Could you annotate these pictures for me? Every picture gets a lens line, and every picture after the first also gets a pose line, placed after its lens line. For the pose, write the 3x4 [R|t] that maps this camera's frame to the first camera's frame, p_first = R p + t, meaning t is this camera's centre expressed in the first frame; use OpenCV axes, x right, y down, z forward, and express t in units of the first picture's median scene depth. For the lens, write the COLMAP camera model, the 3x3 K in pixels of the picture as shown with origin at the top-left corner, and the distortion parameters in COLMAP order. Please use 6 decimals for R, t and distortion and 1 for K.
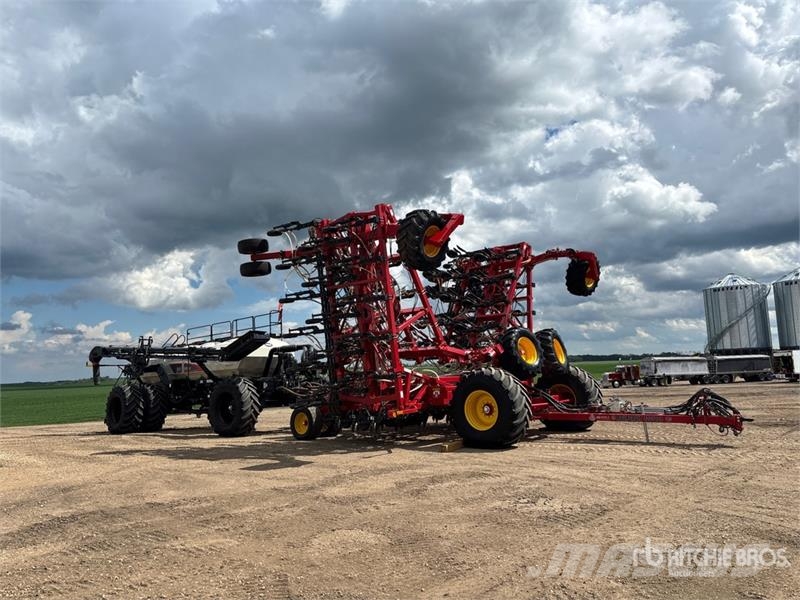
lens RADIAL K [[592.7, 0, 395.4], [0, 592.7, 297.8], [0, 0, 1]] dist [0.018131, -0.017460]
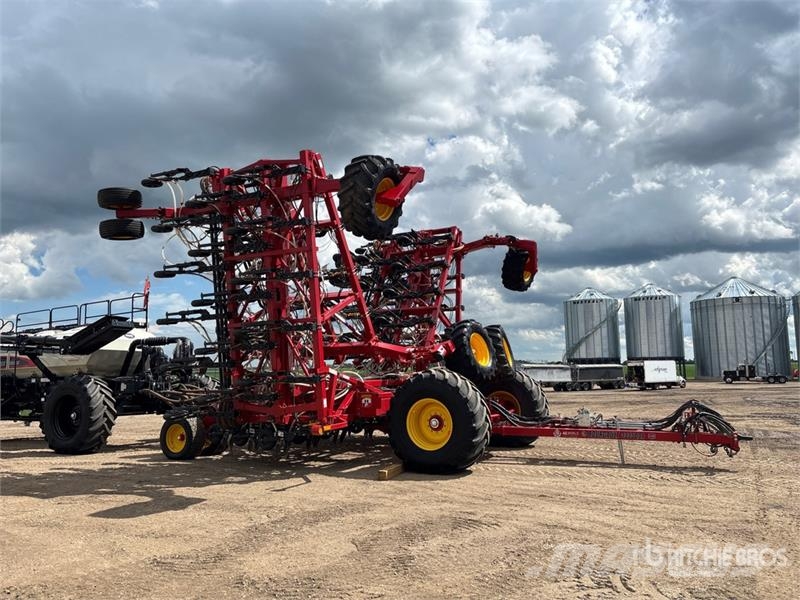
lens RADIAL K [[592.7, 0, 403.1], [0, 592.7, 298.8], [0, 0, 1]] dist [0.018131, -0.017460]
pose [[0.972640, 0.049318, 0.227023, -0.054398], [-0.048627, 0.998780, -0.008641, 0.024783], [-0.227172, -0.002635, 0.973851, 0.185285]]
